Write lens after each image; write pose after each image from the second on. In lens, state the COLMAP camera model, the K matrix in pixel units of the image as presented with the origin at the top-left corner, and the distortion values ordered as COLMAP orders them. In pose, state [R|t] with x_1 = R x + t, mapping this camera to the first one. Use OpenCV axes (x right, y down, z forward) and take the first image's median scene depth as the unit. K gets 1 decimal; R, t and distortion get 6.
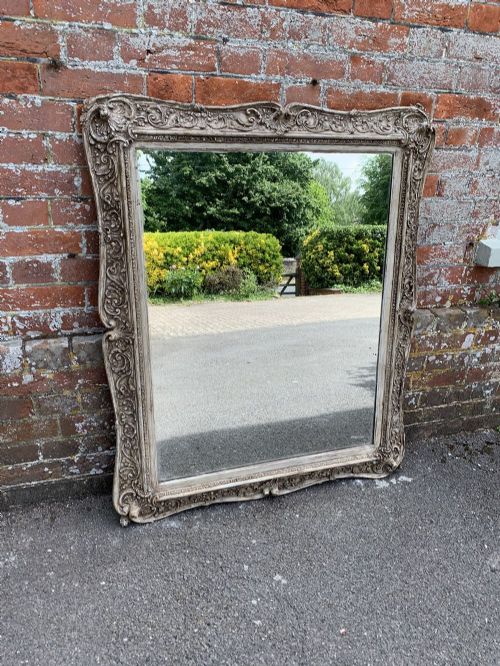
lens RADIAL K [[497.6, 0, 247.6], [0, 497.6, 331.8], [0, 0, 1]] dist [0.007028, -0.006034]
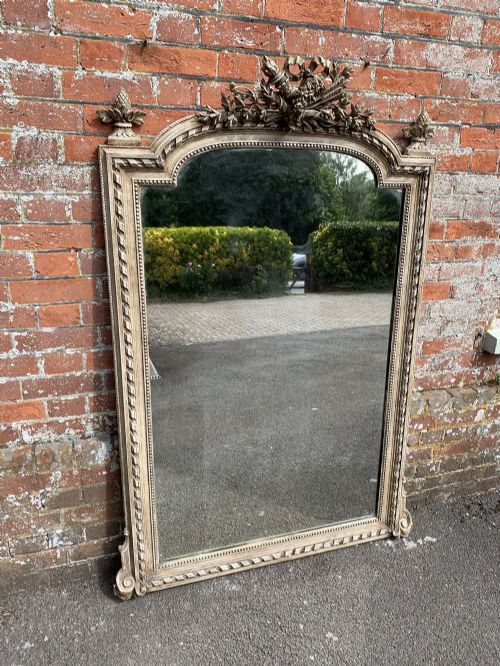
lens RADIAL K [[497.6, 0, 253.8], [0, 497.6, 333.5], [0, 0, 1]] dist [0.007028, -0.006034]
pose [[0.999804, -0.017612, 0.009045, -0.104469], [0.018065, 0.998445, -0.052741, -0.142139], [-0.008102, 0.052894, 0.998567, -0.188450]]
